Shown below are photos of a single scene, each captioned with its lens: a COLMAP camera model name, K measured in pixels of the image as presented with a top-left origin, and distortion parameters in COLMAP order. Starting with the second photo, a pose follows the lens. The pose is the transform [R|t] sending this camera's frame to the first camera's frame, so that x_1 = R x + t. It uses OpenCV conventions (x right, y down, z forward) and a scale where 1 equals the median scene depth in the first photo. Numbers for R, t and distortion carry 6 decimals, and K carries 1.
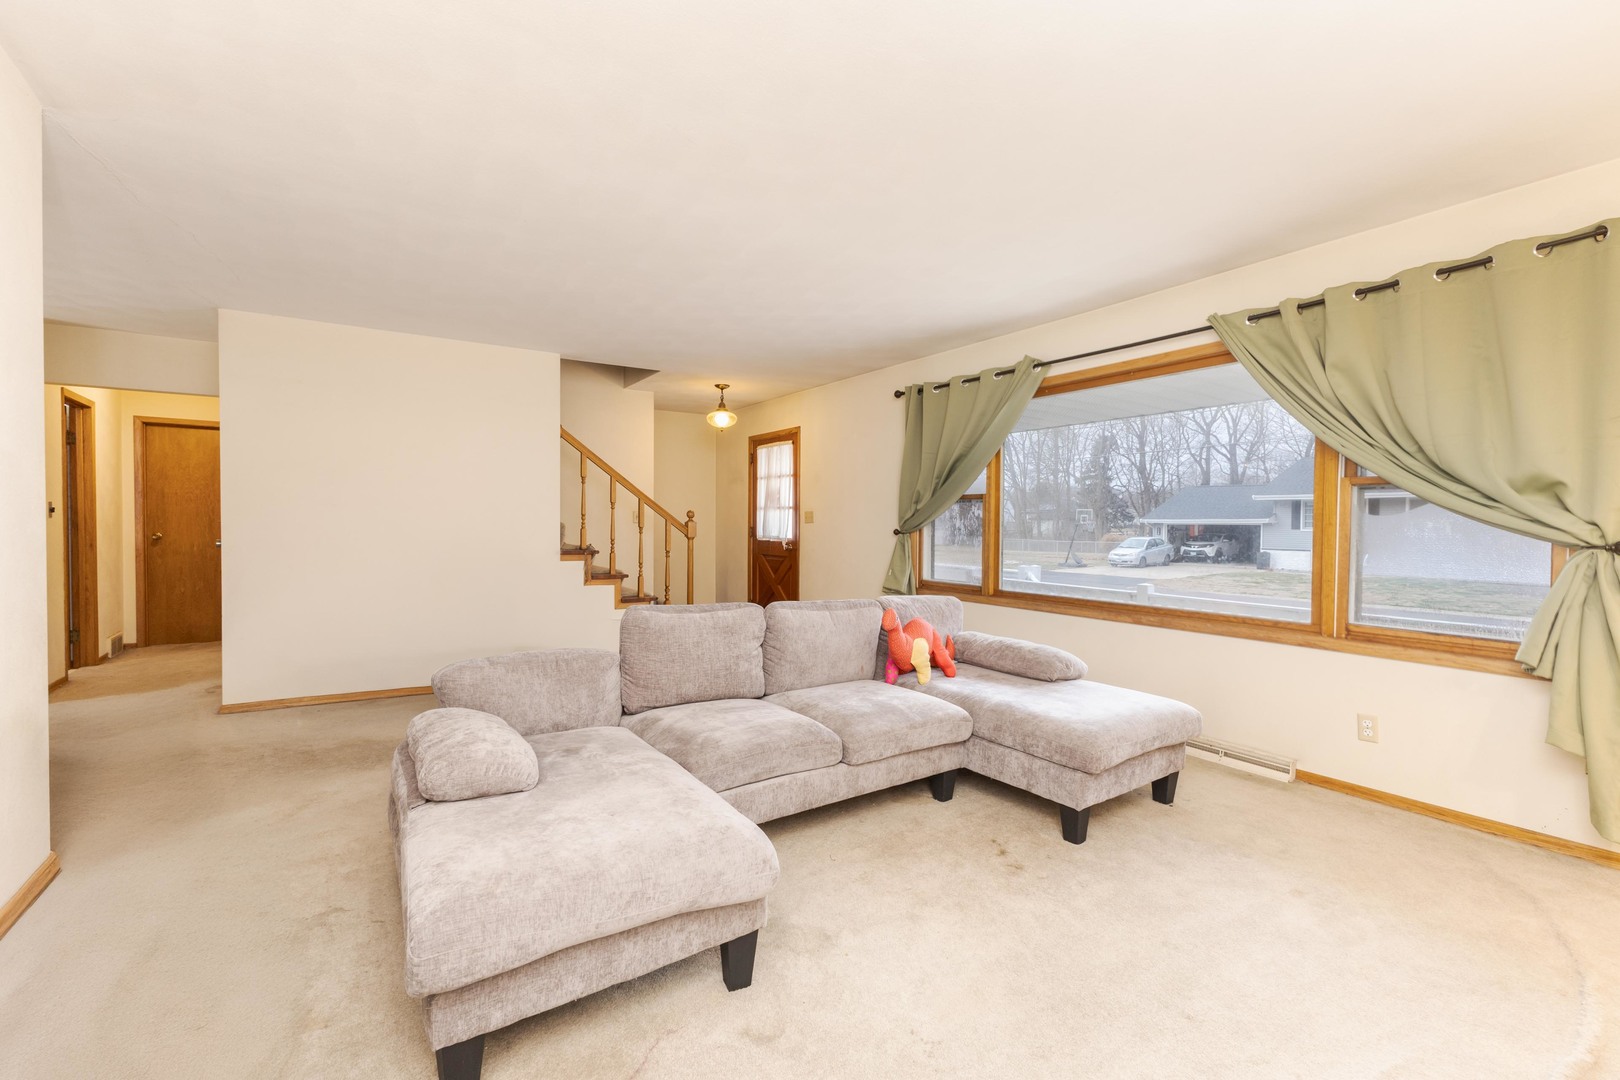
lens RADIAL K [[693.8, 0, 805.6], [0, 693.8, 538.2], [0, 0, 1]] dist [0.000576, -0.000800]
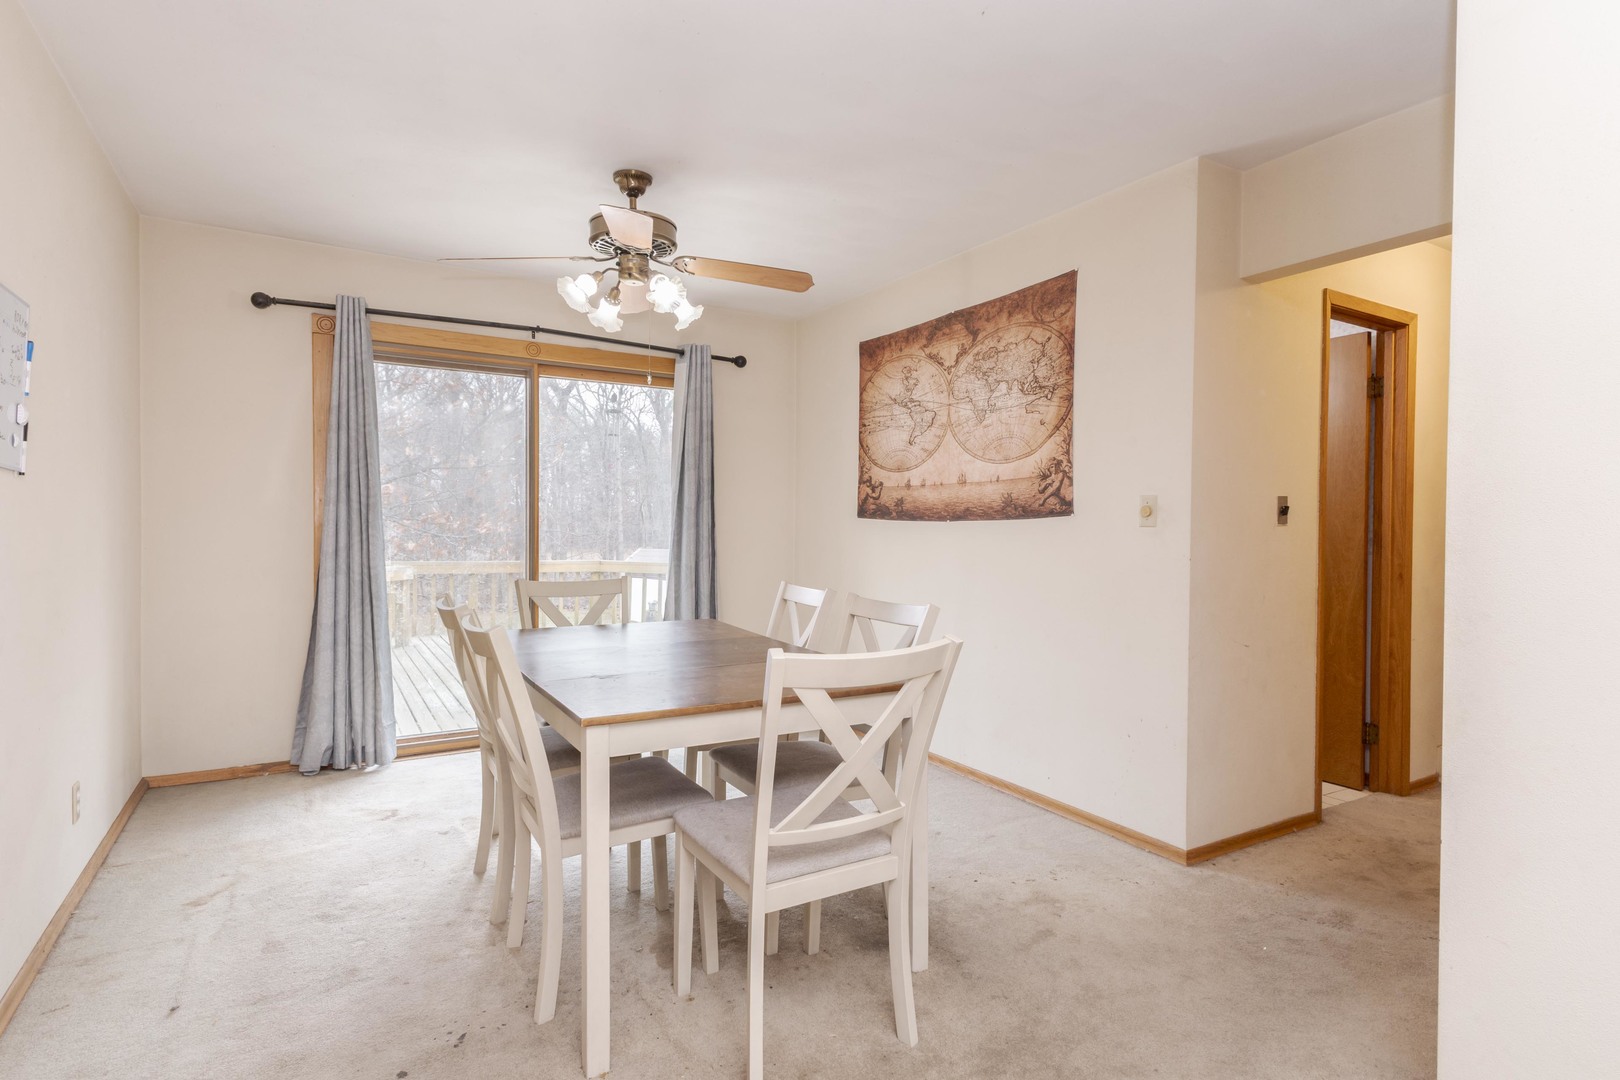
lens RADIAL K [[828.9, 0, 810.0], [0, 828.9, 540.0], [0, 0, 1]] dist [-0.000791, -0.000208]
pose [[-0.047961, 0.009846, -0.998801, -0.352505], [-0.029948, 0.999488, 0.011291, -0.012272], [0.998400, 0.030454, -0.047641, 0.564524]]
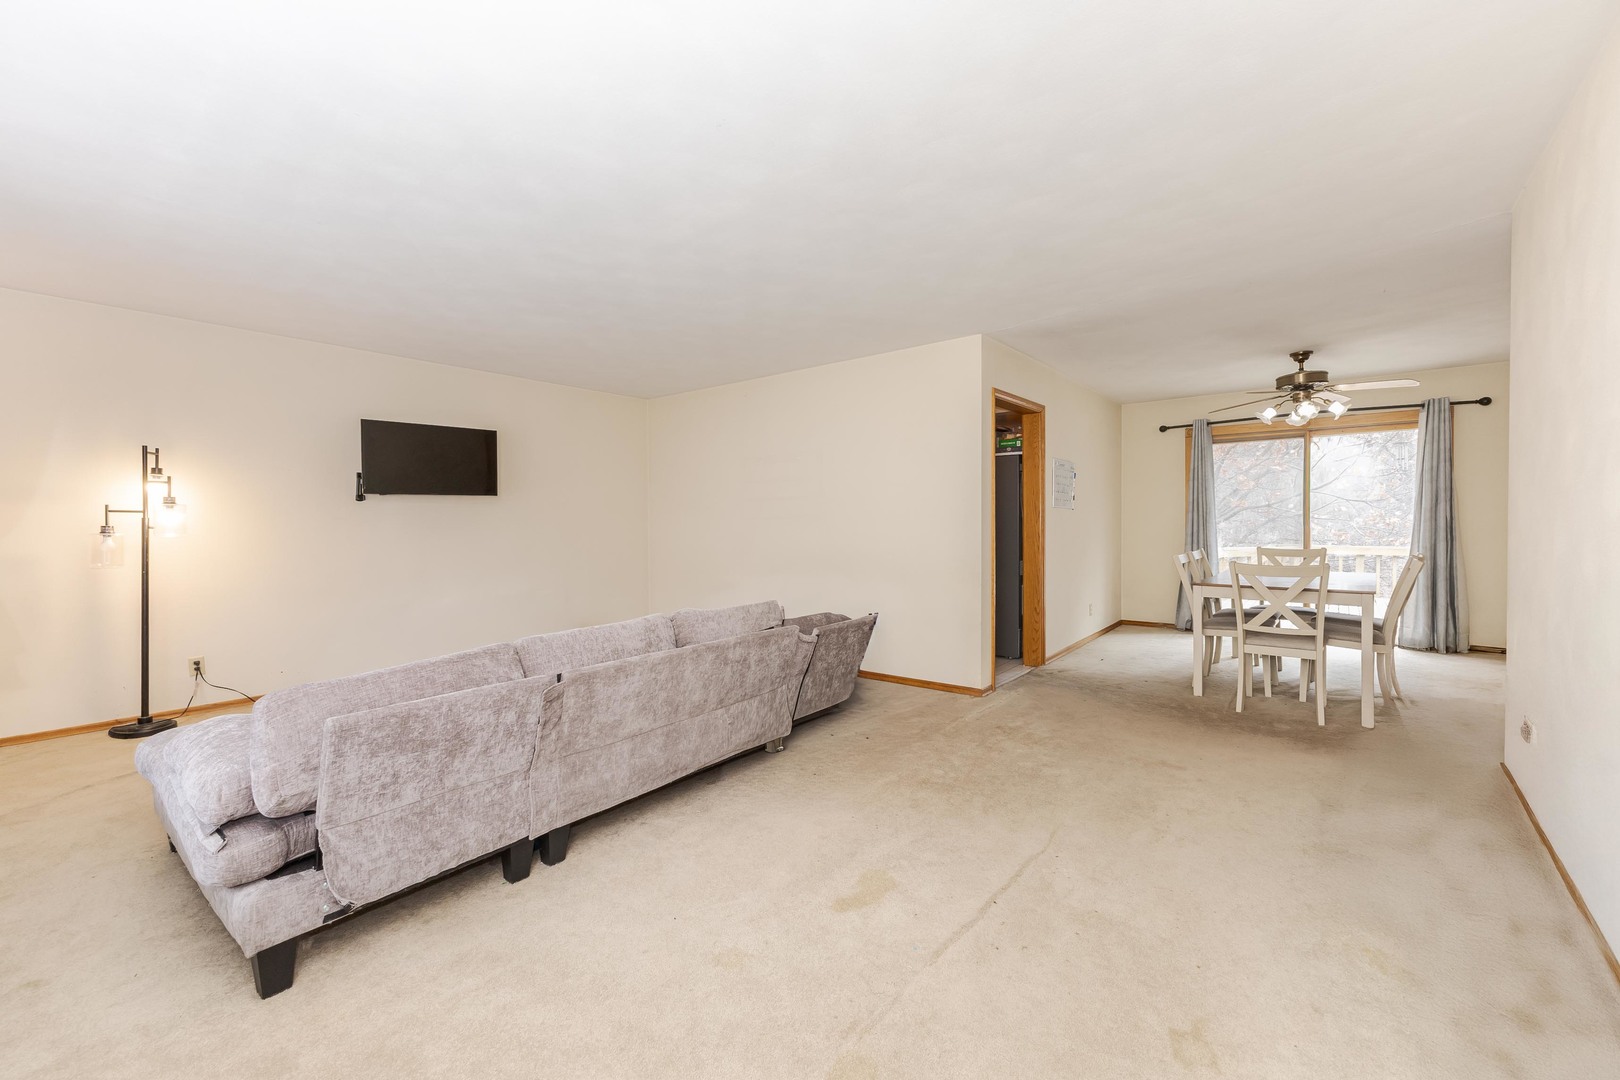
lens RADIAL K [[693.8, 0, 805.6], [0, 693.8, 538.2], [0, 0, 1]] dist [0.000576, -0.000800]
pose [[-0.949719, 0.007168, -0.313023, 0.067141], [-0.007107, 0.998987, 0.044437, -0.026412], [0.313024, 0.044427, -0.948705, 1.138291]]
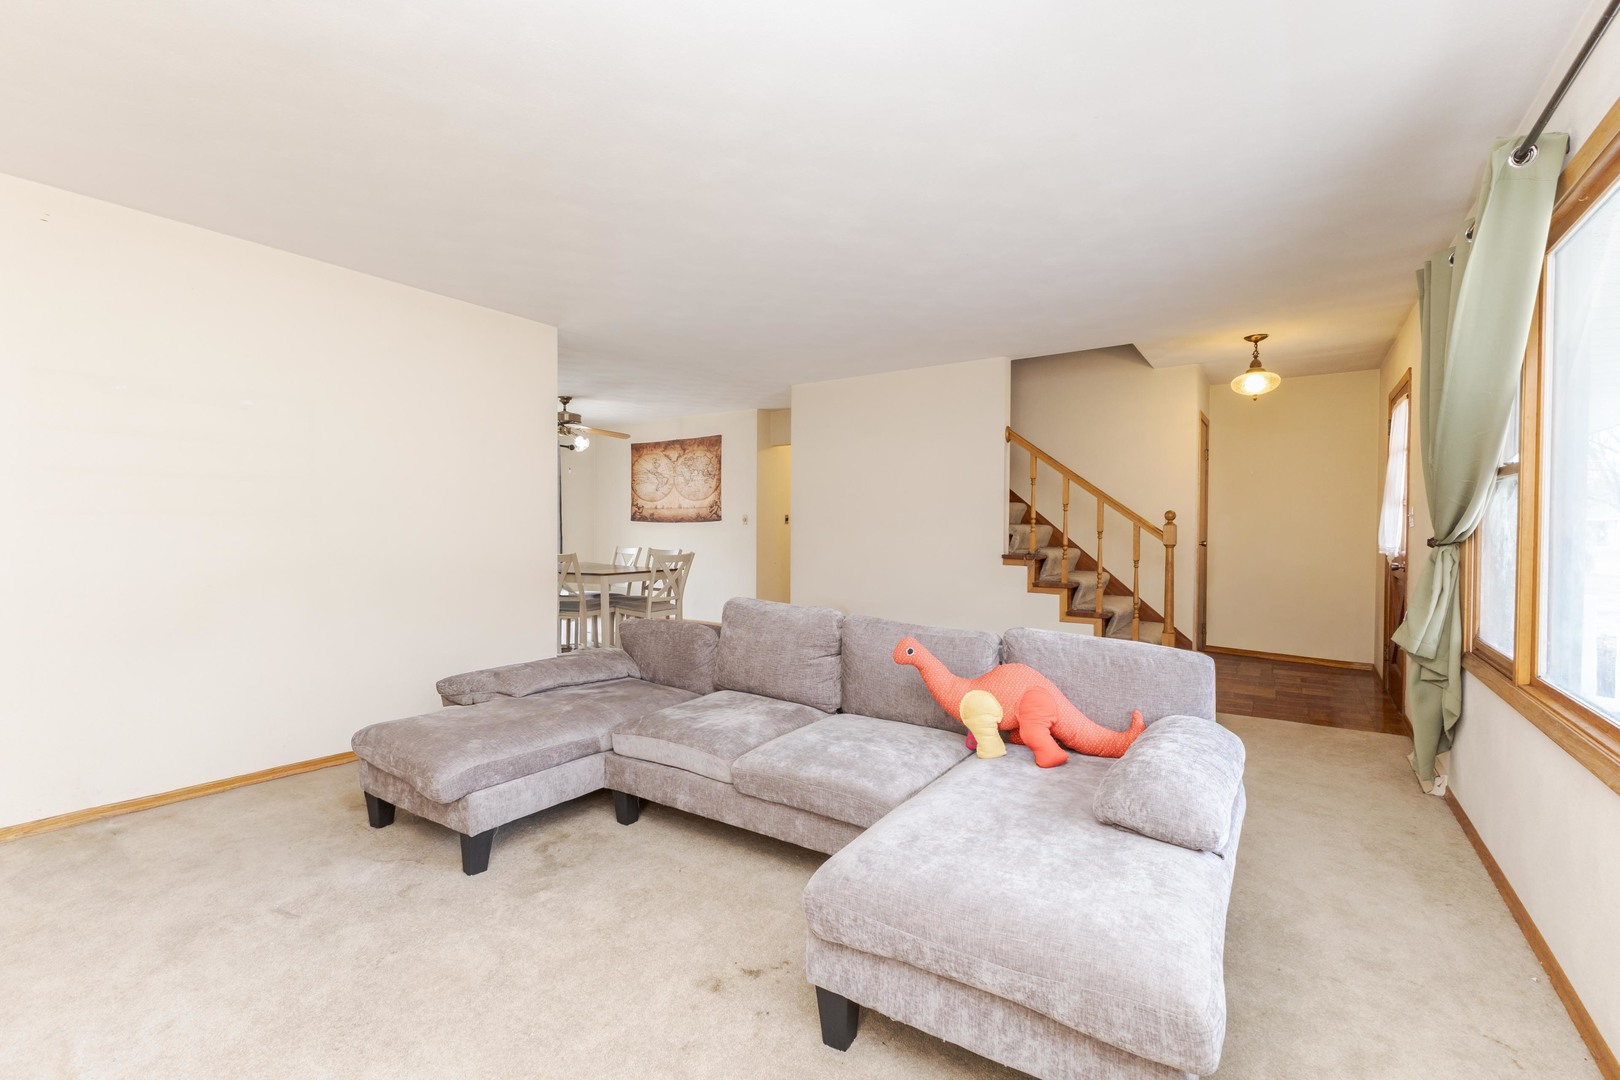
lens RADIAL K [[693.8, 0, 805.6], [0, 693.8, 538.2], [0, 0, 1]] dist [0.000576, -0.000800]
pose [[0.359687, 0.012172, -0.932994, 0.462200], [-0.022224, 0.999743, 0.004475, -0.003348], [0.932808, 0.019125, 0.359865, 0.367187]]
